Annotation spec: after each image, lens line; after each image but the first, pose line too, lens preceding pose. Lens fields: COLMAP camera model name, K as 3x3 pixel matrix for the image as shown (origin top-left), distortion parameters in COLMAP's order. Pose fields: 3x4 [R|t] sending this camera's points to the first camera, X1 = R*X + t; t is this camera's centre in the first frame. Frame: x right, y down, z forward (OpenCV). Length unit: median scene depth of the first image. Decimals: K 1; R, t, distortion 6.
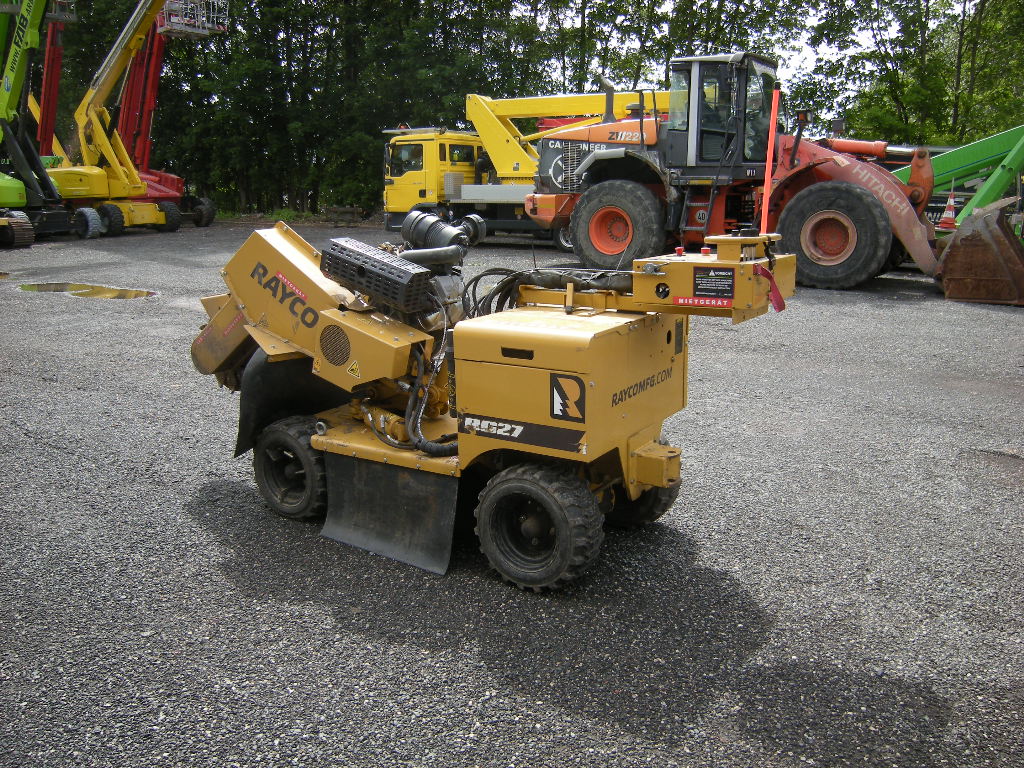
lens RADIAL K [[855.1, 0, 512.0], [0, 855.1, 384.0], [0, 0, 1]] dist [-0.126785, 0.069225]
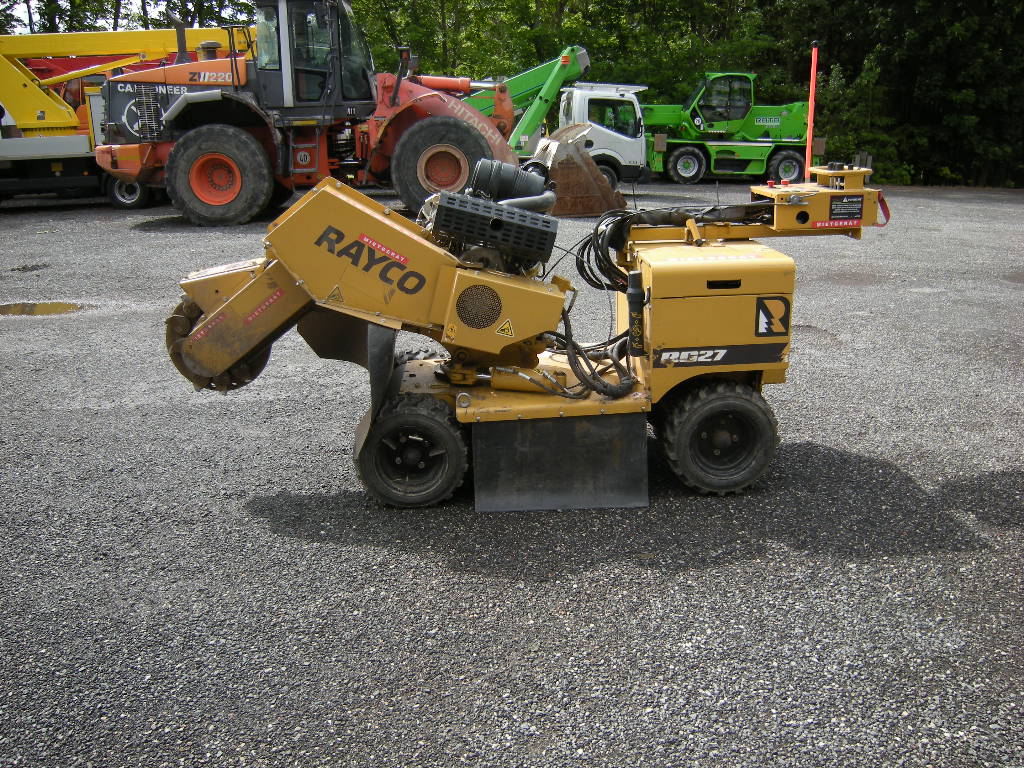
lens RADIAL K [[855.1, 0, 512.0], [0, 855.1, 384.0], [0, 0, 1]] dist [-0.126785, 0.069225]
pose [[0.805968, -0.190493, 0.560472, -0.213638], [0.151395, 0.981651, 0.115934, -0.019483], [-0.572272, -0.008586, 0.820019, 0.064685]]
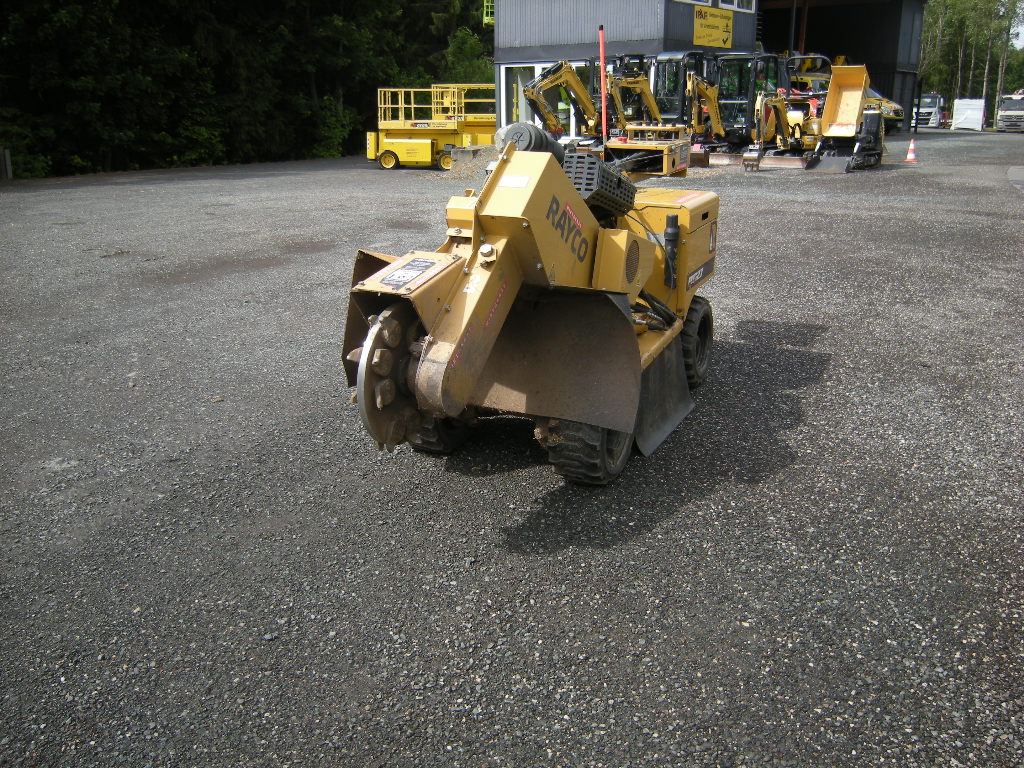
lens RADIAL K [[855.1, 0, 512.0], [0, 855.1, 384.0], [0, 0, 1]] dist [-0.126785, 0.069225]
pose [[-0.121027, -0.317980, 0.940341, -0.340178], [0.231143, 0.912237, 0.338226, -0.082522], [-0.965363, 0.258288, -0.036906, 0.358816]]
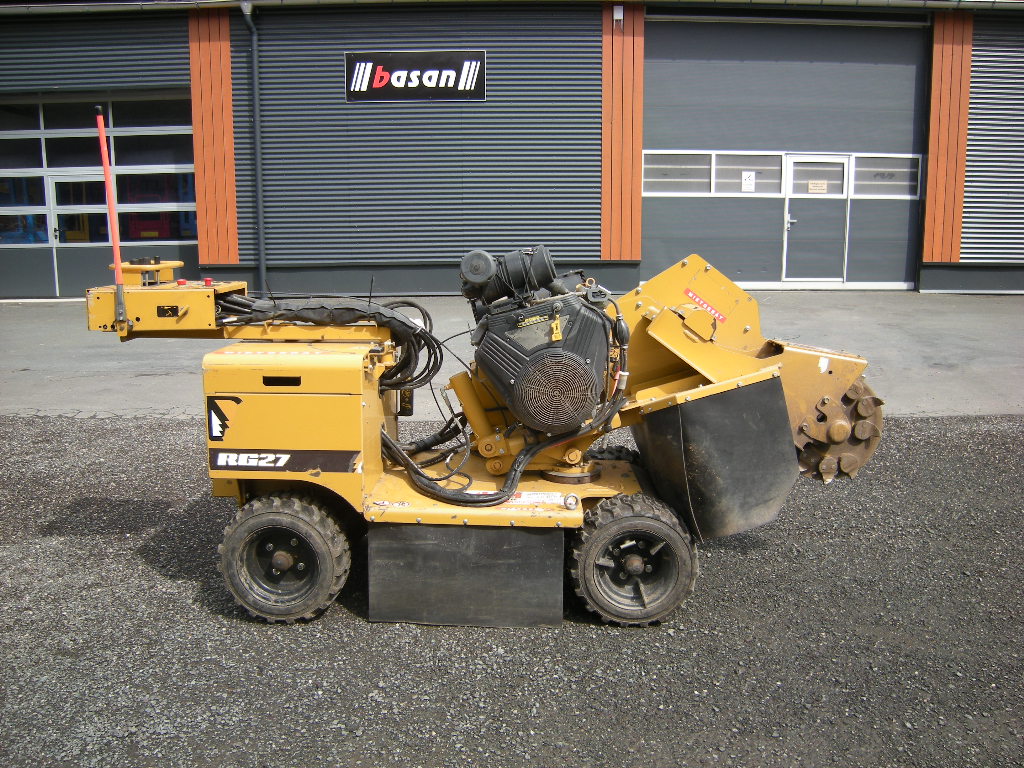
lens RADIAL K [[855.1, 0, 512.0], [0, 855.1, 384.0], [0, 0, 1]] dist [-0.126785, 0.069225]
pose [[-0.838774, 0.106371, -0.533988, 0.117723], [-0.117911, 0.921972, 0.368870, -0.122048], [0.531559, 0.372362, -0.760784, 0.533487]]
